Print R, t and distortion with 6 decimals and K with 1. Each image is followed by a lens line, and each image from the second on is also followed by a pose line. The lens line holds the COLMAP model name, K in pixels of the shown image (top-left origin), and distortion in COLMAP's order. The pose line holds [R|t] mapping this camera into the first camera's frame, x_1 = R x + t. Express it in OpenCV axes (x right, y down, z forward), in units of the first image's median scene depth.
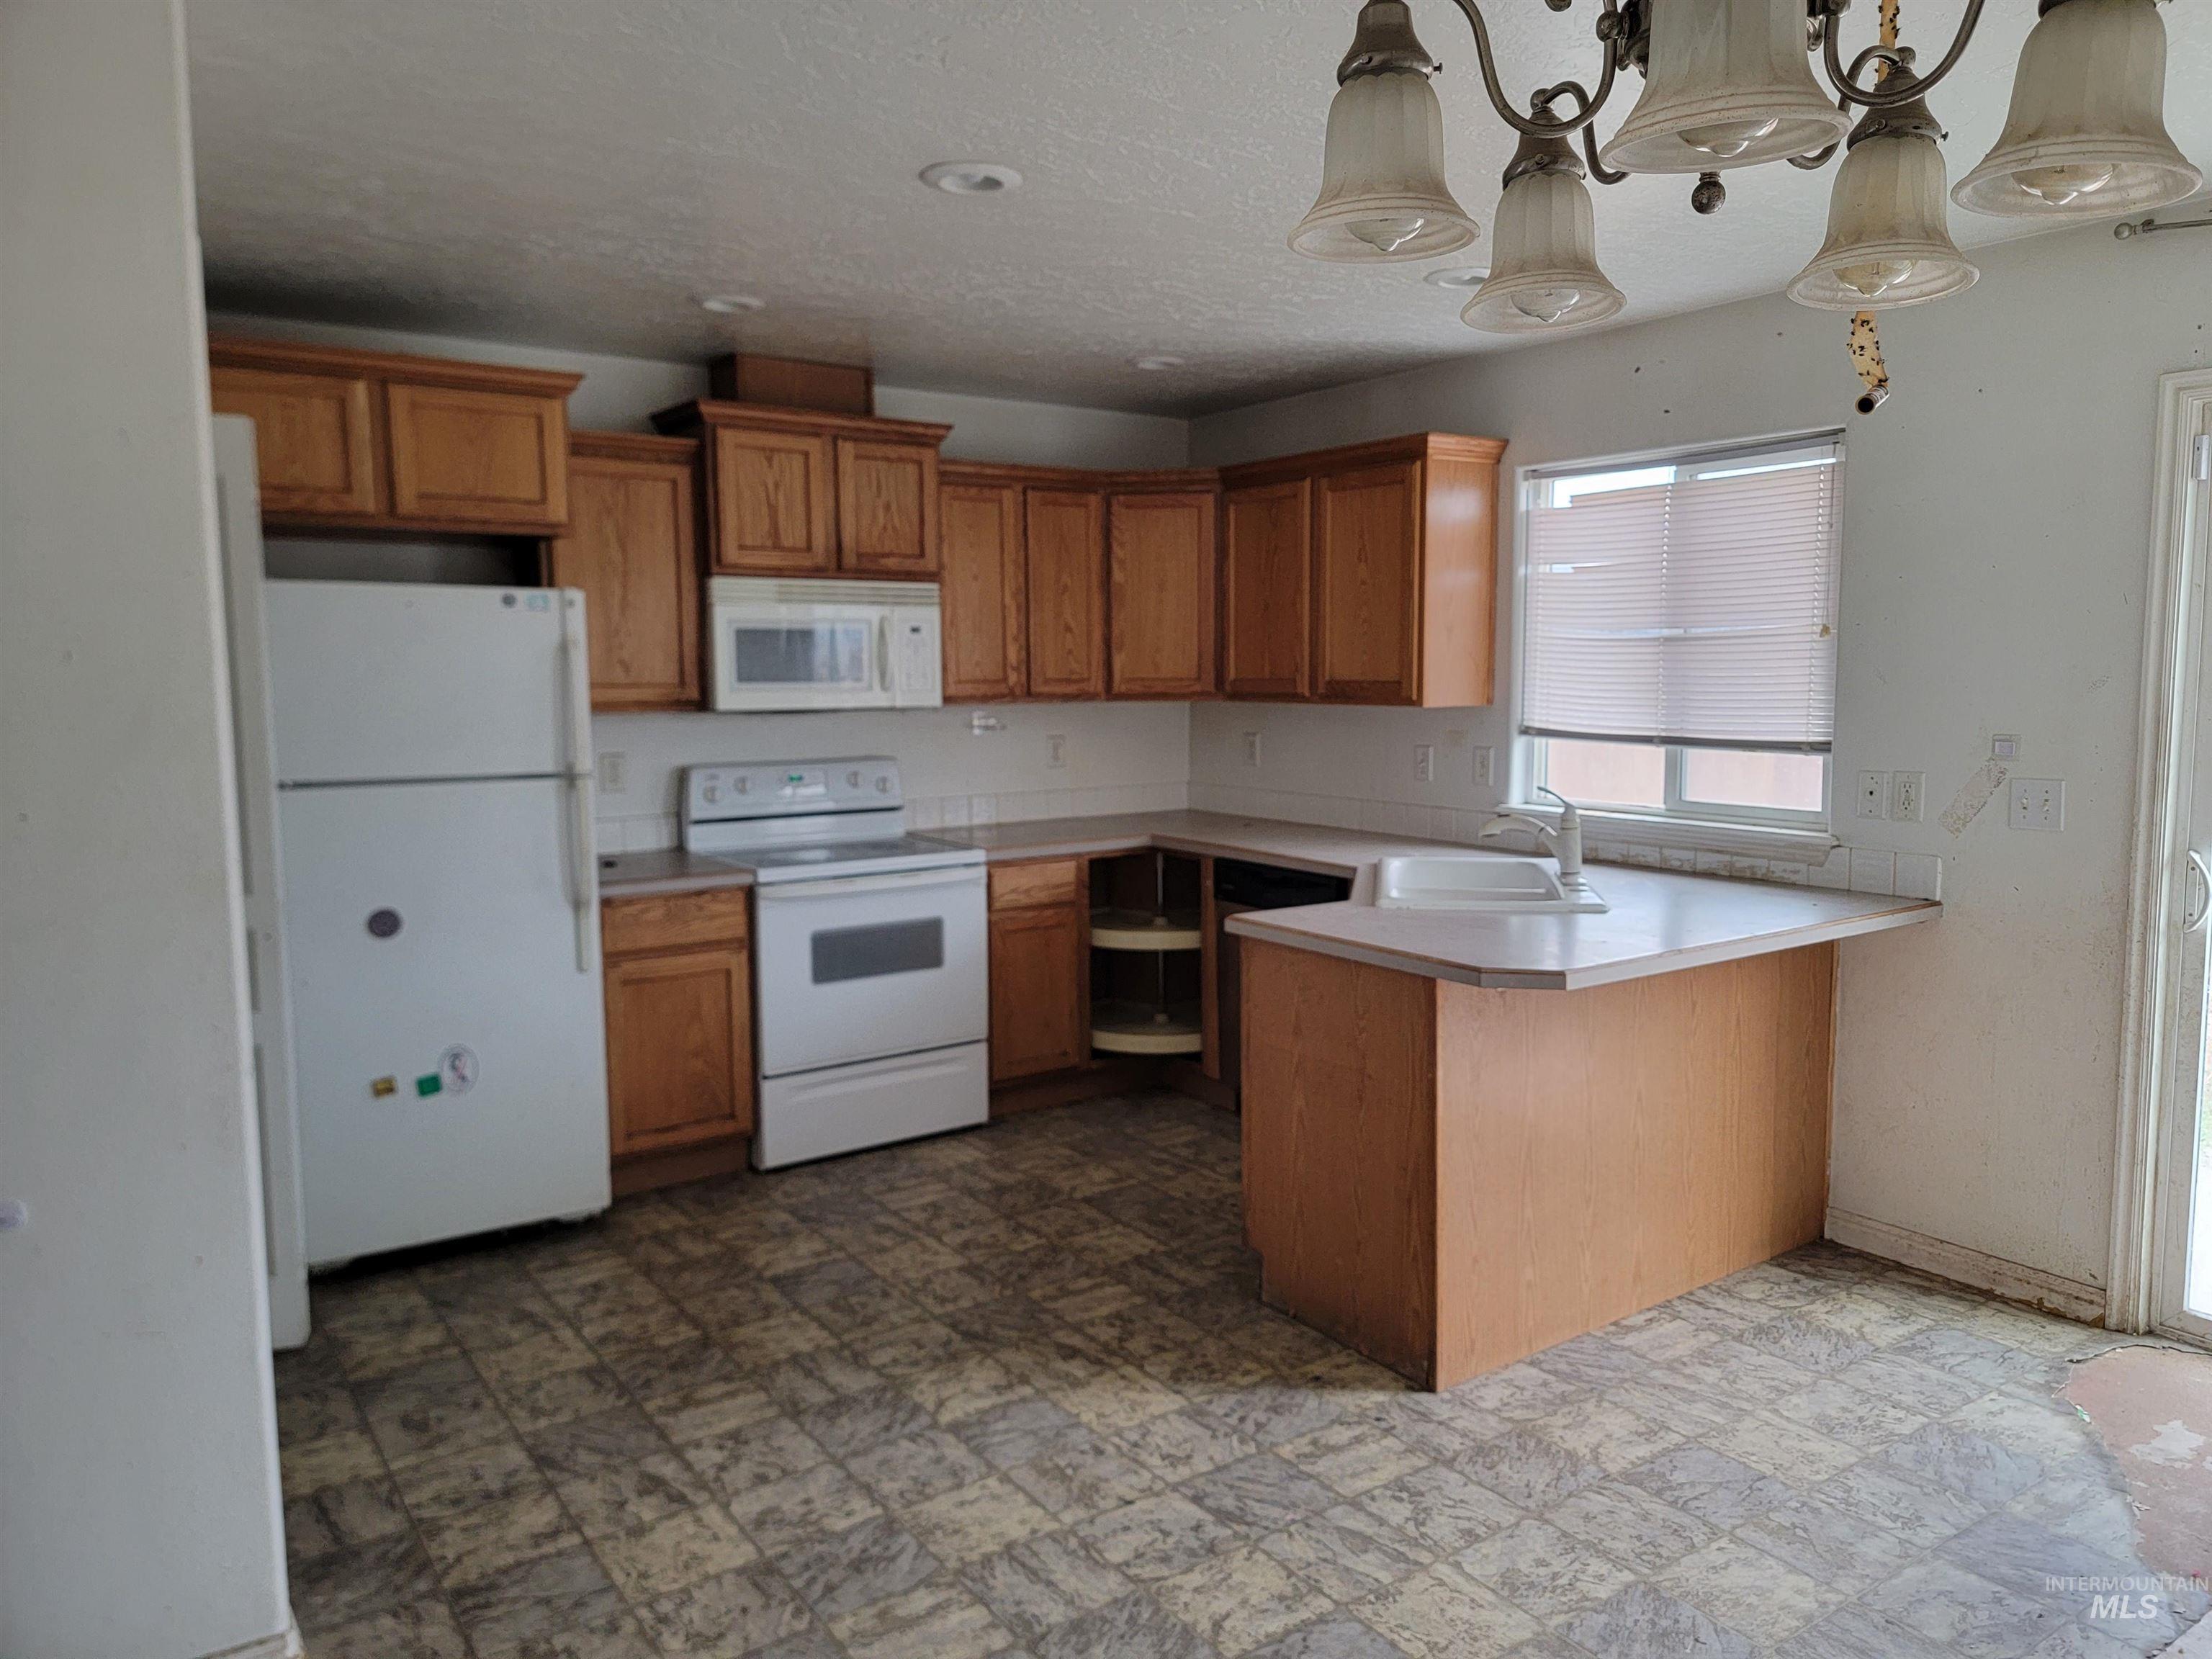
lens RADIAL K [[1536.5, 0, 1149.7], [0, 1536.5, 828.3], [0, 0, 1]] dist [0.080236, -0.081761]
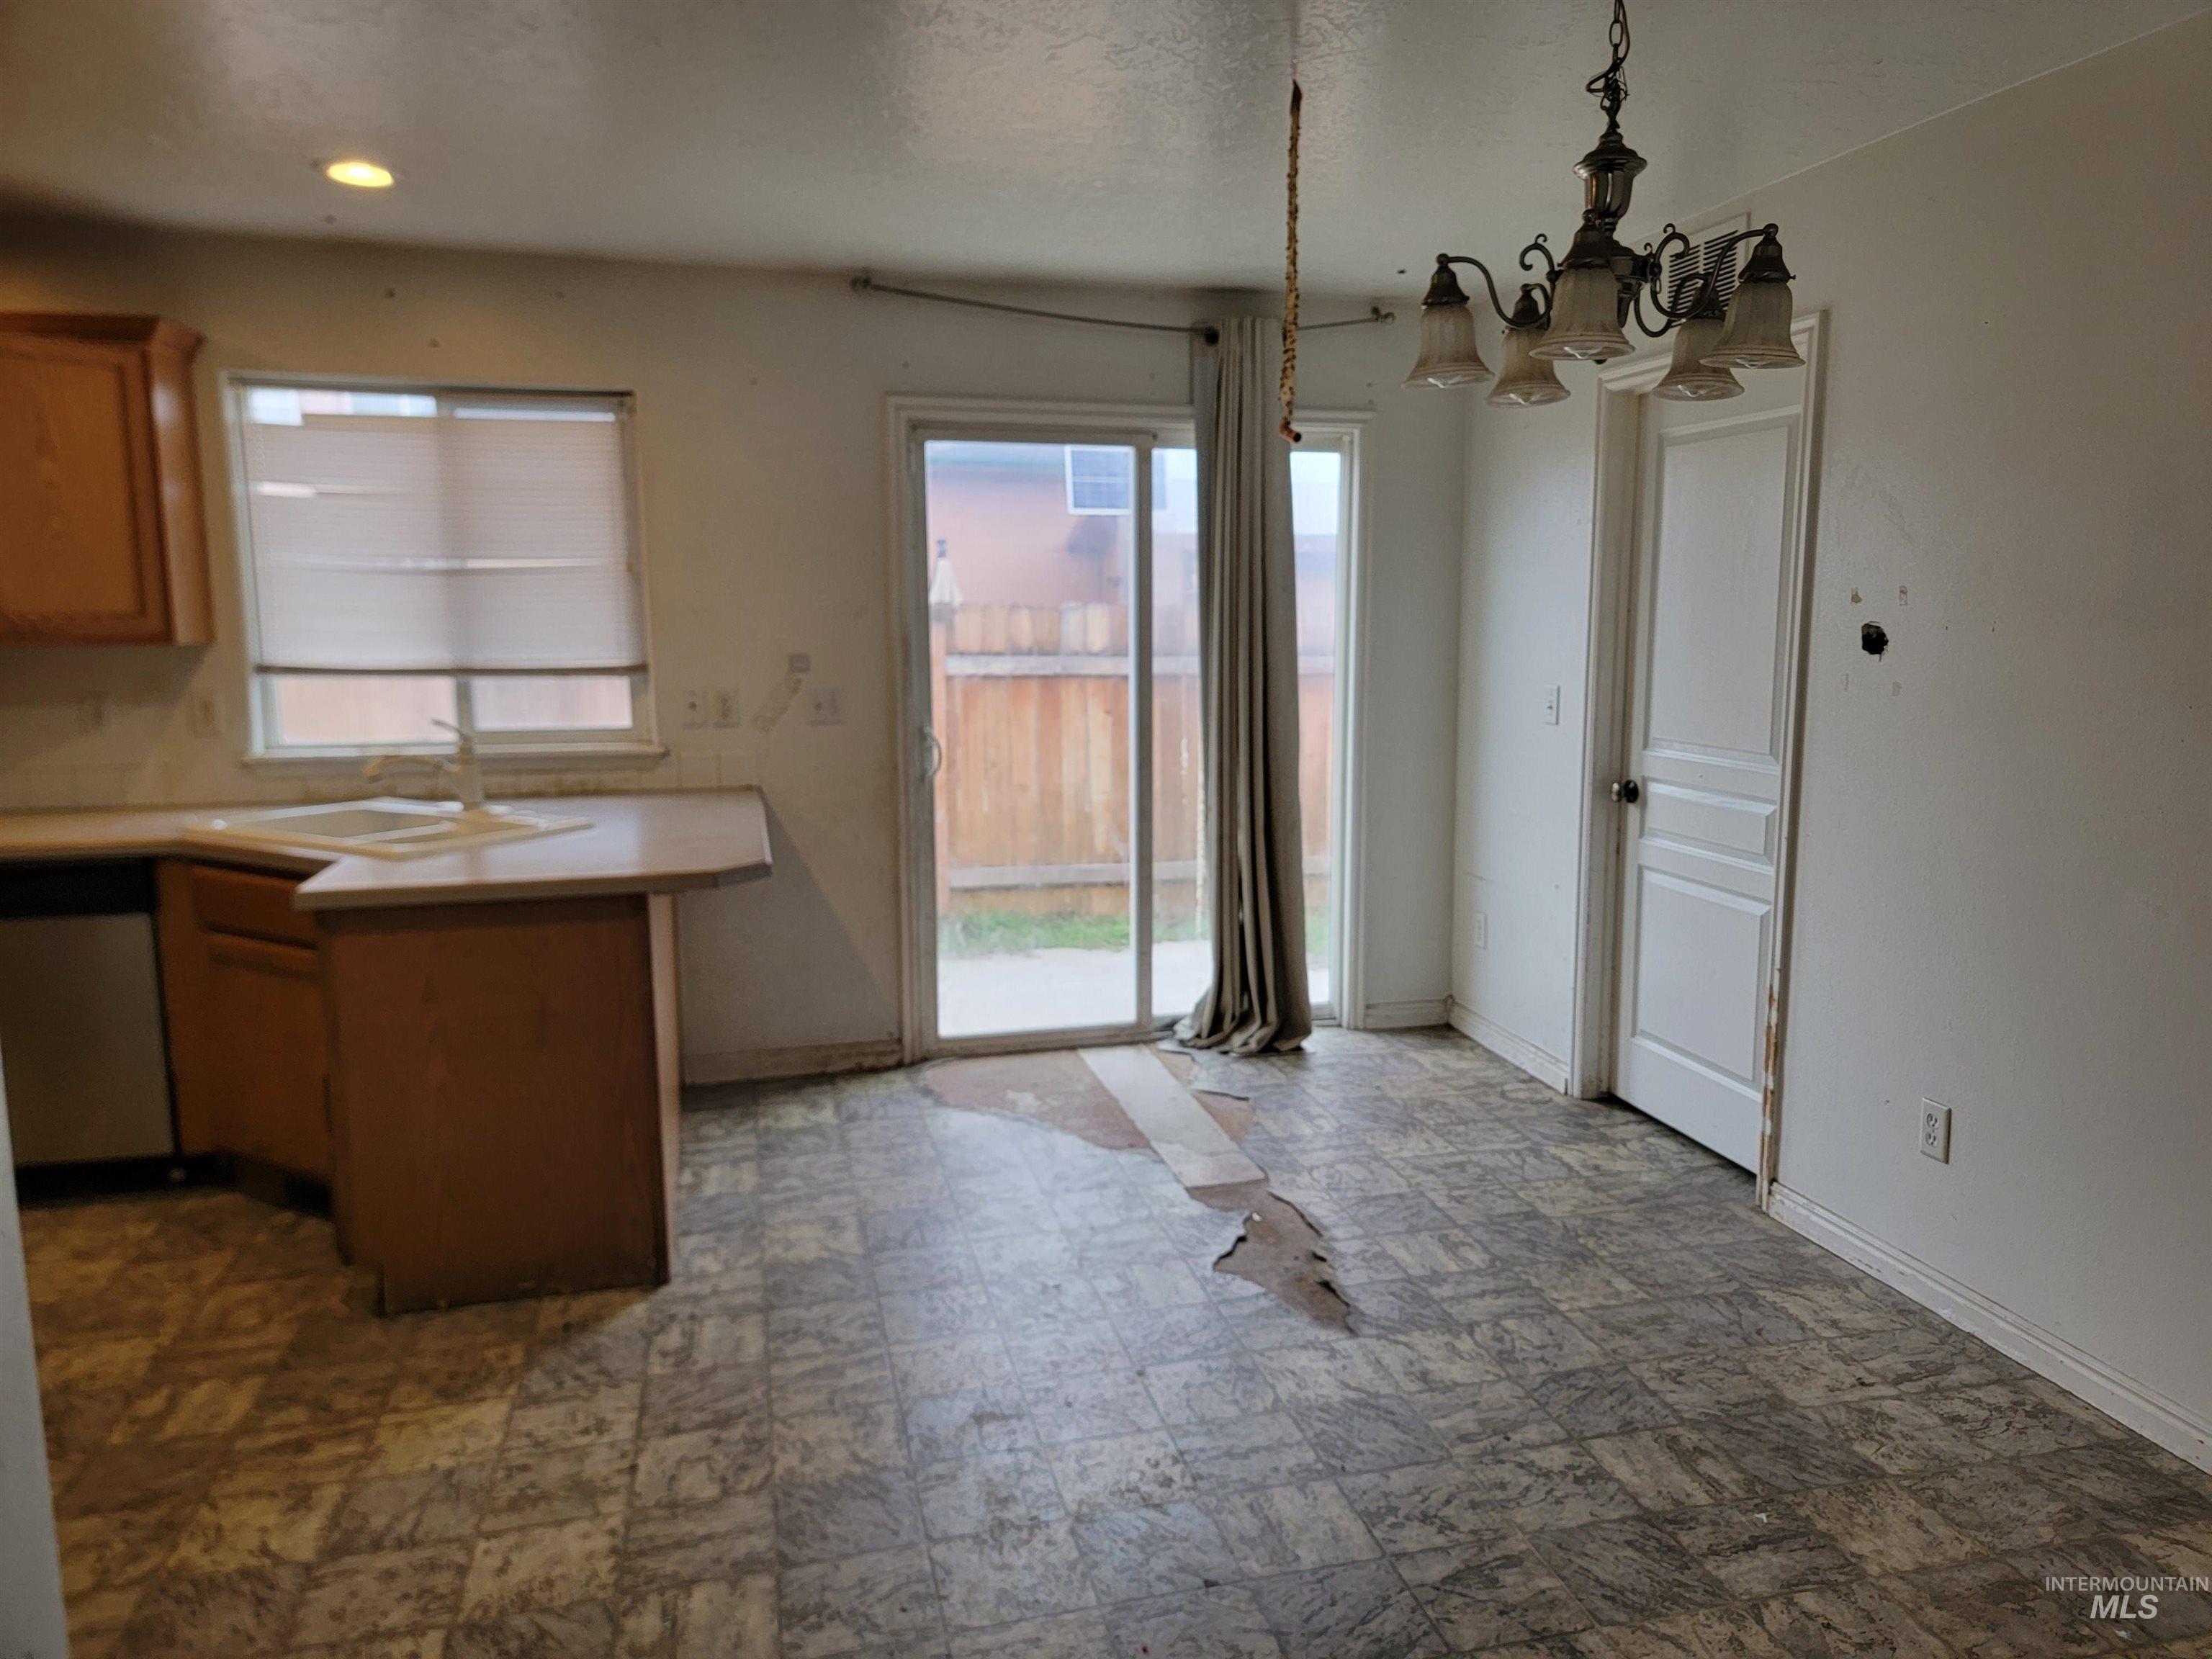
lens RADIAL K [[1536.5, 0, 1149.7], [0, 1536.5, 828.3], [0, 0, 1]] dist [0.080236, -0.081761]
pose [[0.360536, -0.130004, 0.923641, -0.597593], [0.099887, 0.989926, 0.100344, -0.015823], [-0.927381, 0.056083, 0.369890, 0.269677]]
